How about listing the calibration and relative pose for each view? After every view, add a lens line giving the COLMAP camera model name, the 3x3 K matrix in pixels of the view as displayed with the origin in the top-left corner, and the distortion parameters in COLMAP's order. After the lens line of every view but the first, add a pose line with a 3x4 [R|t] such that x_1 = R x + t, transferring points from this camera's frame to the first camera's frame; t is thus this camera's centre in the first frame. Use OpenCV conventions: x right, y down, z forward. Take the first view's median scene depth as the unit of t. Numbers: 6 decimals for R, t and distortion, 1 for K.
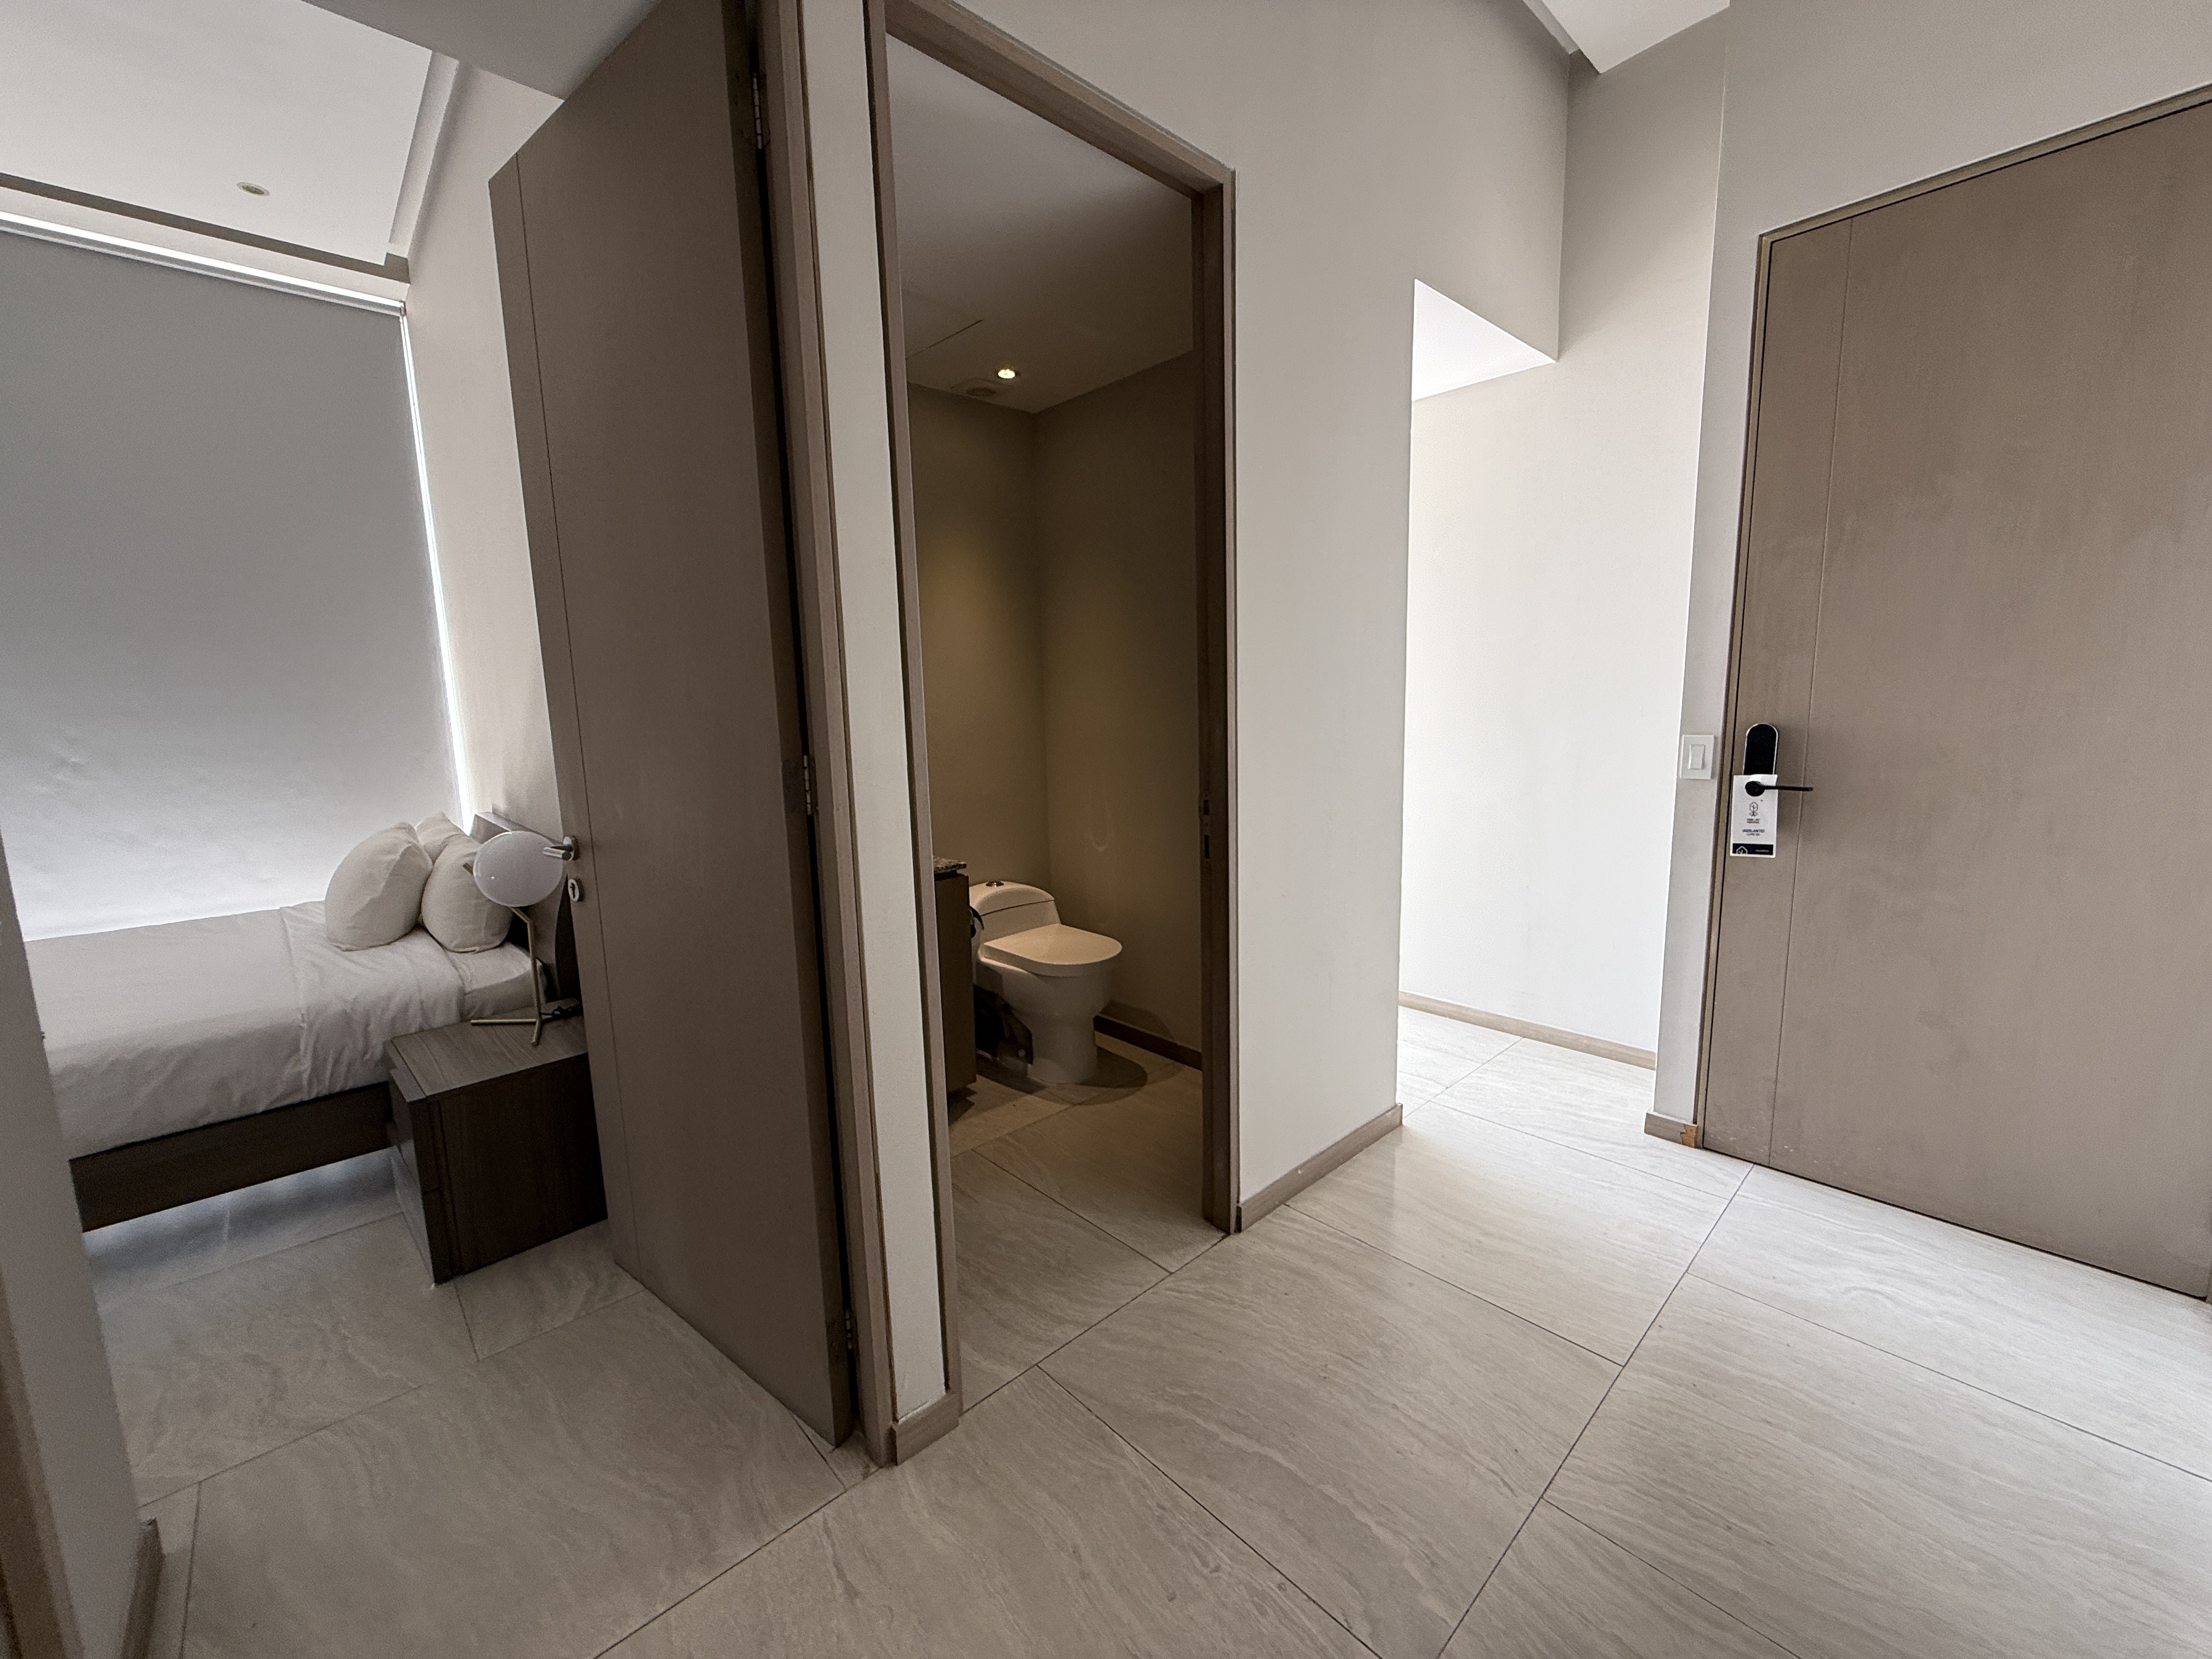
lens RADIAL K [[883.6, 0, 1101.4], [0, 883.6, 824.9], [0, 0, 1]] dist [-0.000781, 0.001082]
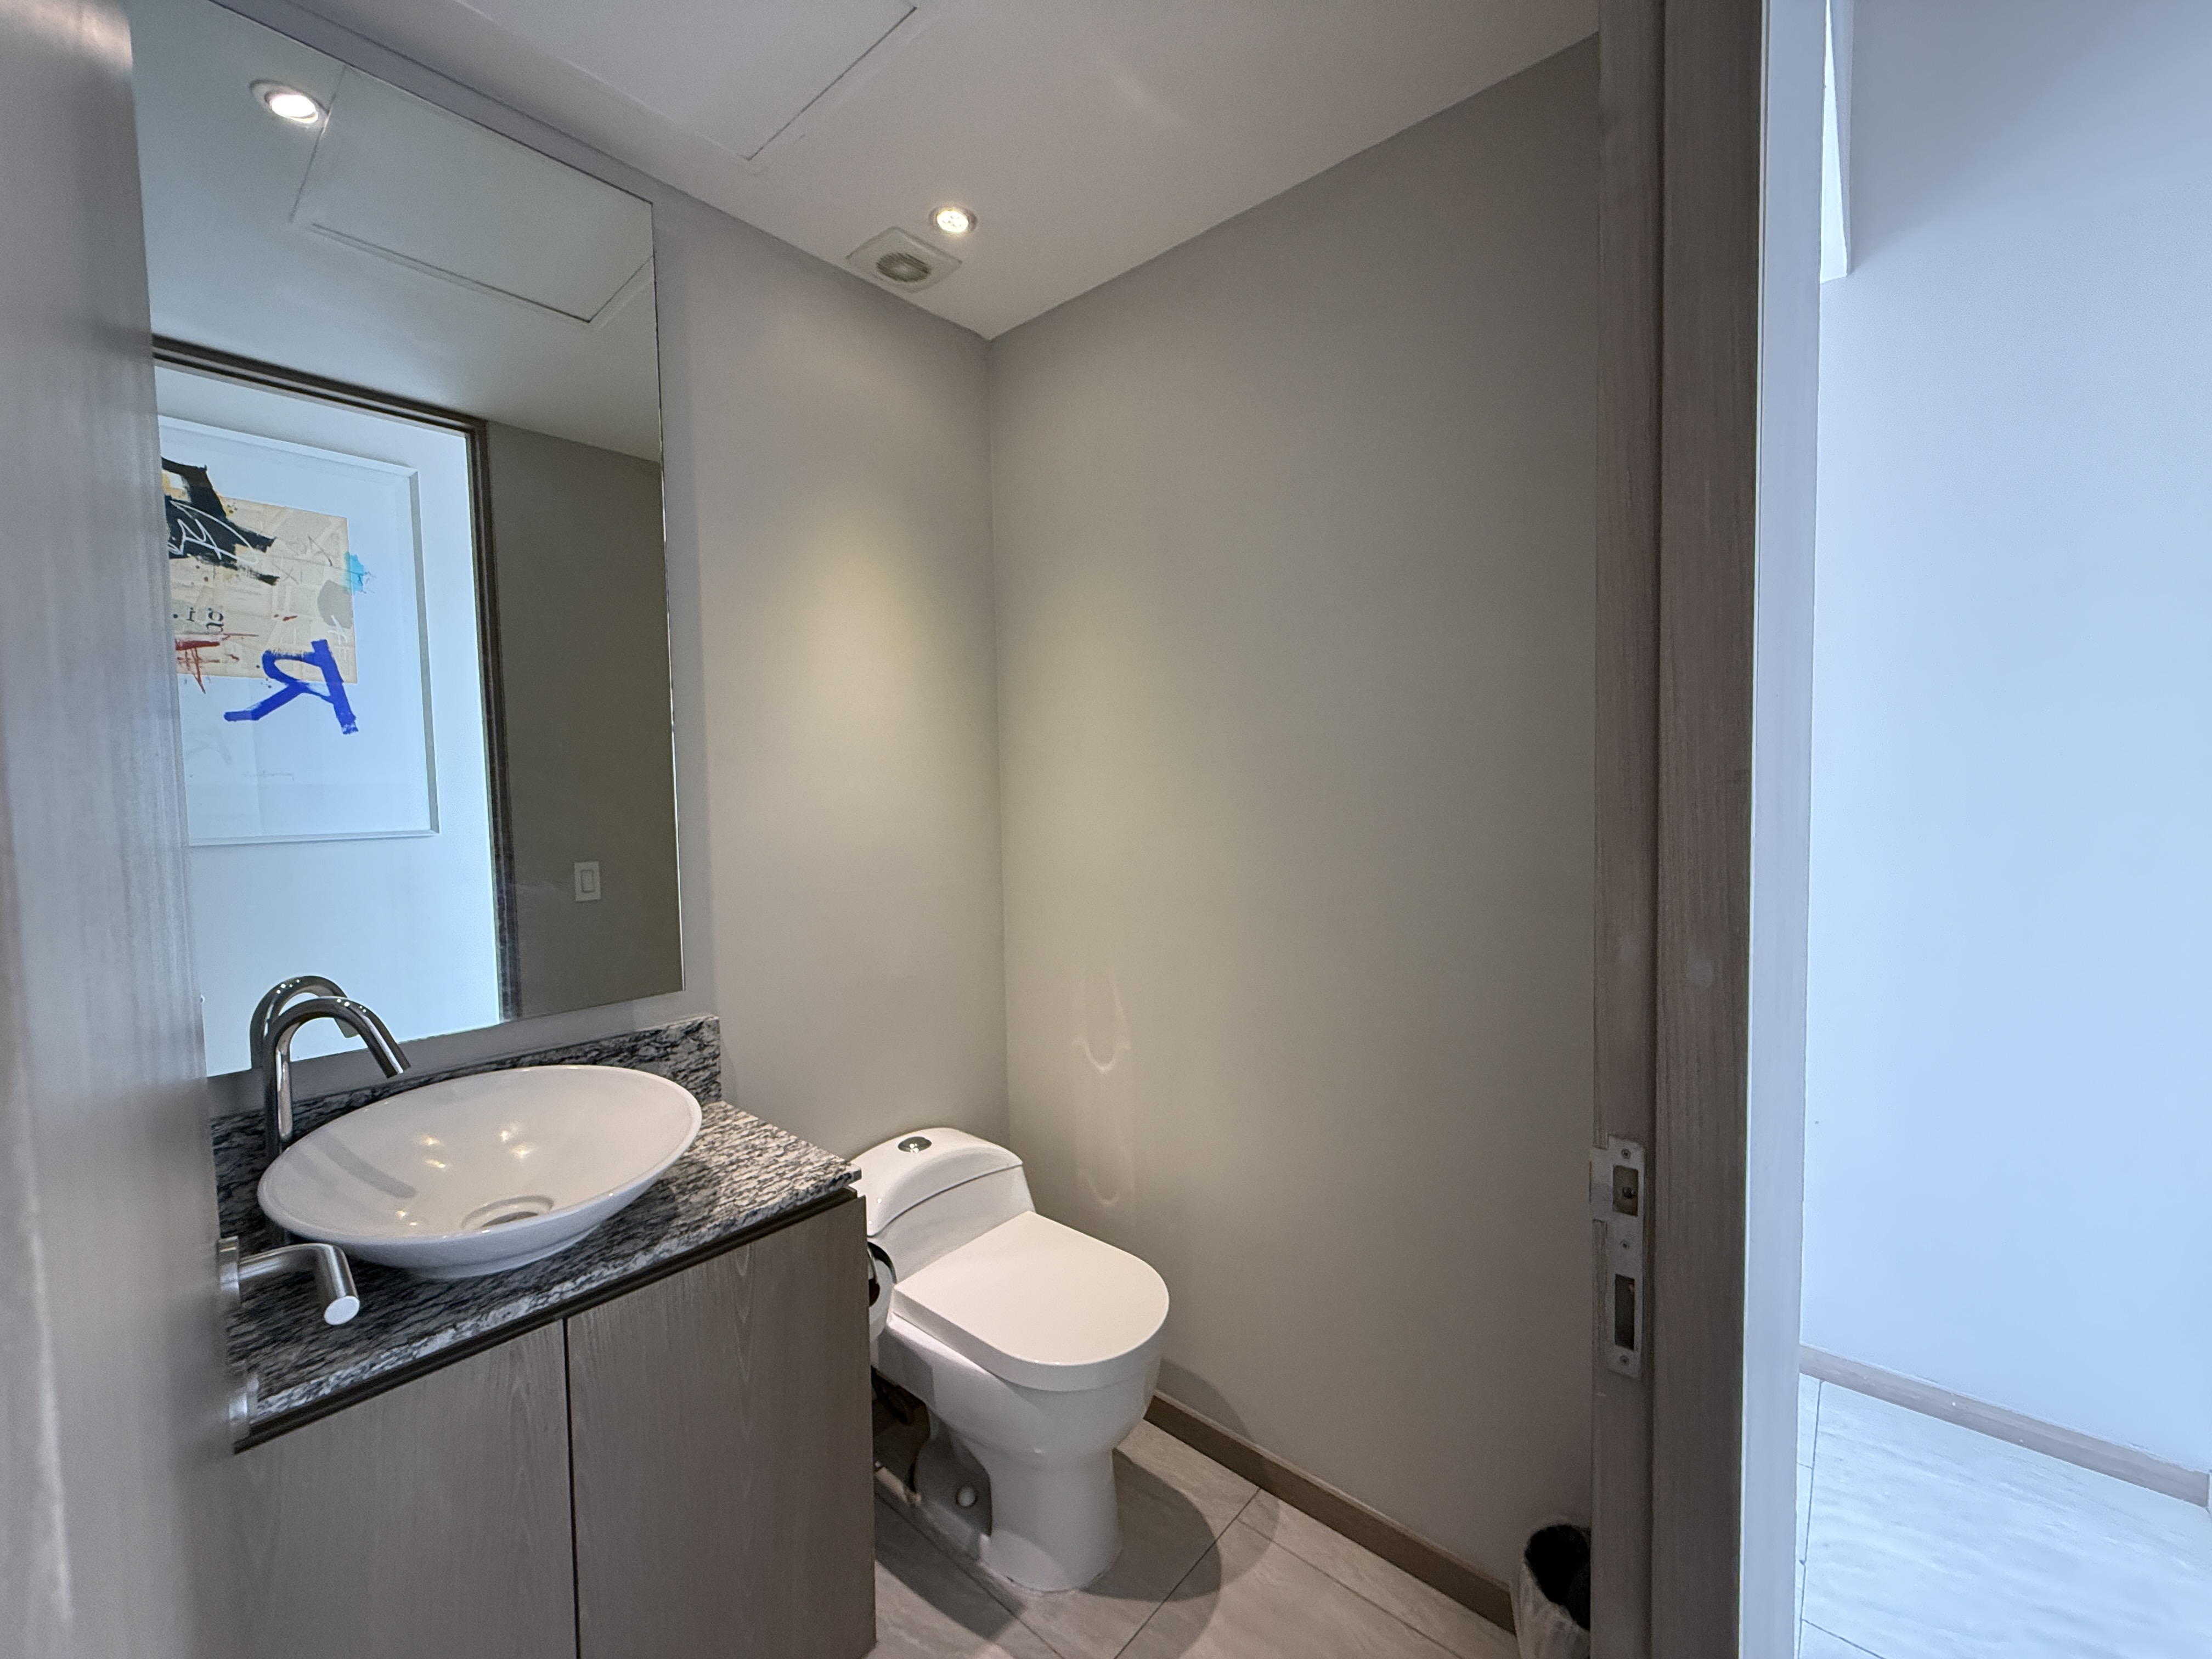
lens RADIAL K [[884.1, 0, 1101.1], [0, 884.1, 824.7], [0, 0, 1]] dist [-0.000652, 0.000518]
pose [[0.993957, 0.001943, 0.109749, -0.107677], [0.008240, 0.995701, -0.092257, -0.125722], [-0.109457, 0.092604, 0.989668, 0.694443]]
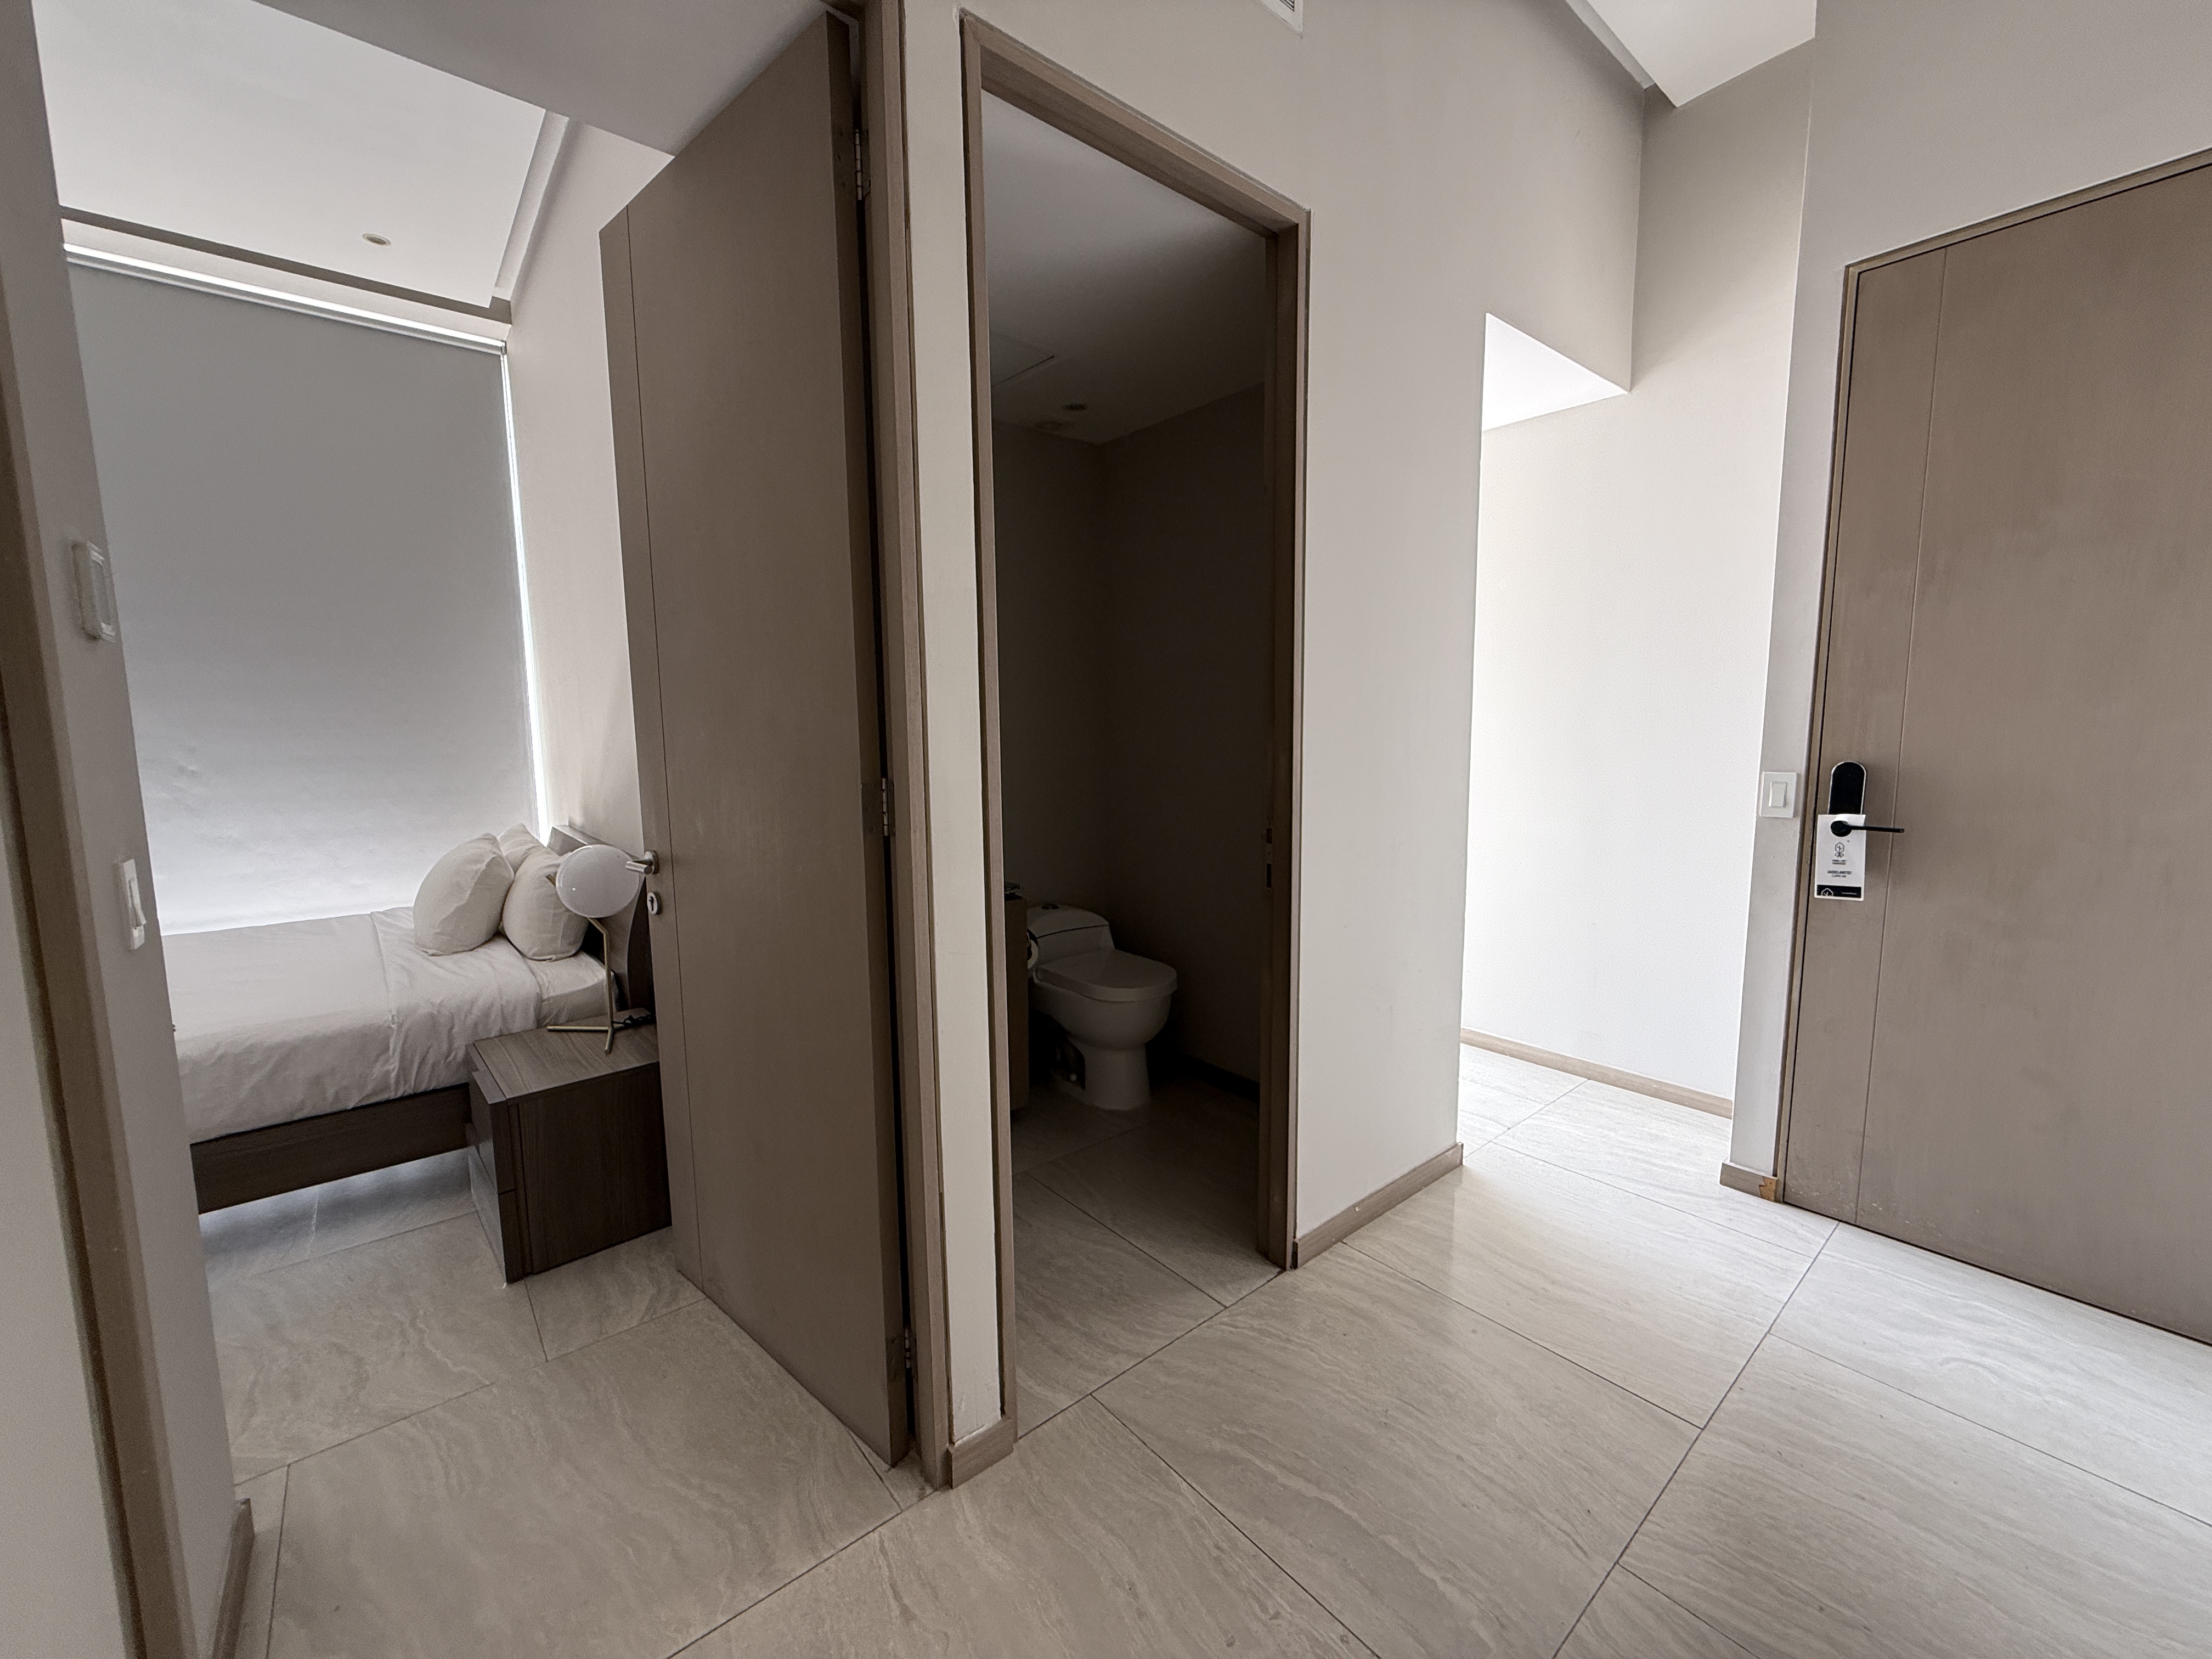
lens RADIAL K [[883.6, 0, 1101.4], [0, 883.6, 824.9], [0, 0, 1]] dist [-0.000781, 0.001082]
pose [[0.998429, 0.020565, -0.052116, -0.018990], [-0.021969, 0.999407, -0.026503, -0.001862], [0.051540, 0.027606, 0.998289, -0.006820]]
